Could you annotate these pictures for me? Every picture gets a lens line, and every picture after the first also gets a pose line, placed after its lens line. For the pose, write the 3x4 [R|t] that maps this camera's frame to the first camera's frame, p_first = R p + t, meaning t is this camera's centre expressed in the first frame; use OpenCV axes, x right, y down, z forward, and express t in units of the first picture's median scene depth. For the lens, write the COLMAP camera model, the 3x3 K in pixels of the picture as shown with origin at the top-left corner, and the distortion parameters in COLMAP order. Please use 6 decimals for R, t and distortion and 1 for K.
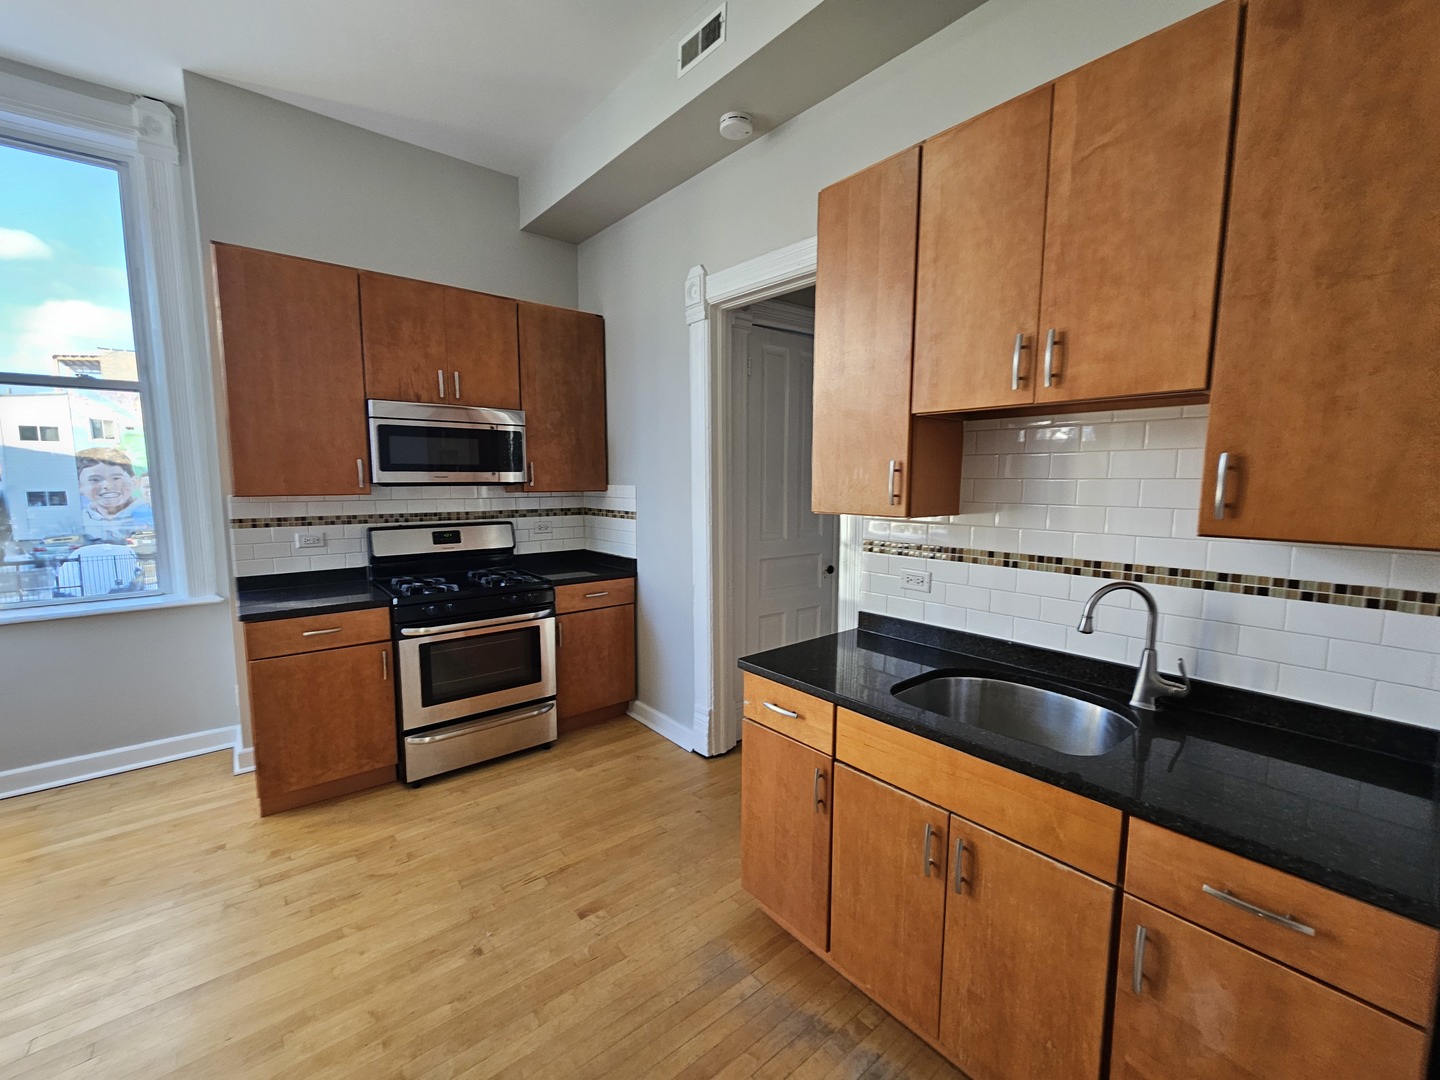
lens RADIAL K [[593.5, 0, 721.4], [0, 593.5, 543.1], [0, 0, 1]] dist [-0.003216, 0.000335]
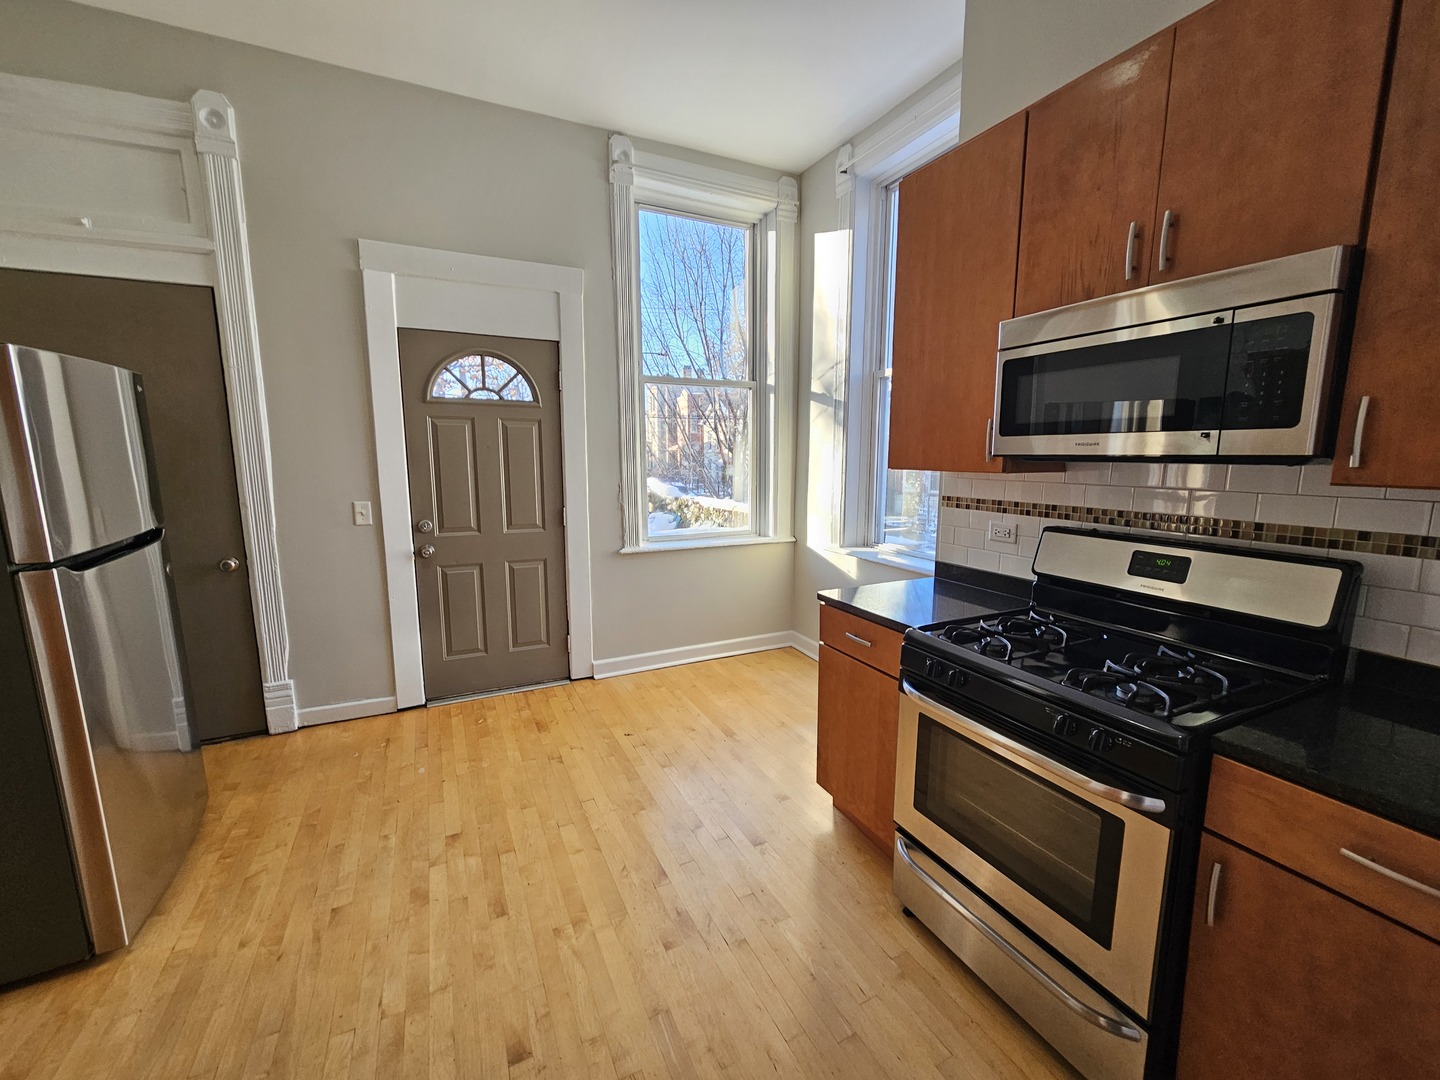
lens RADIAL K [[593.5, 0, 733.3], [0, 593.5, 543.2], [0, 0, 1]] dist [-0.003216, 0.000335]
pose [[-0.217857, 0.146287, -0.964955, 0.105586], [-0.108528, 0.978940, 0.172910, -0.084927], [0.969928, 0.142394, -0.197393, 0.831335]]
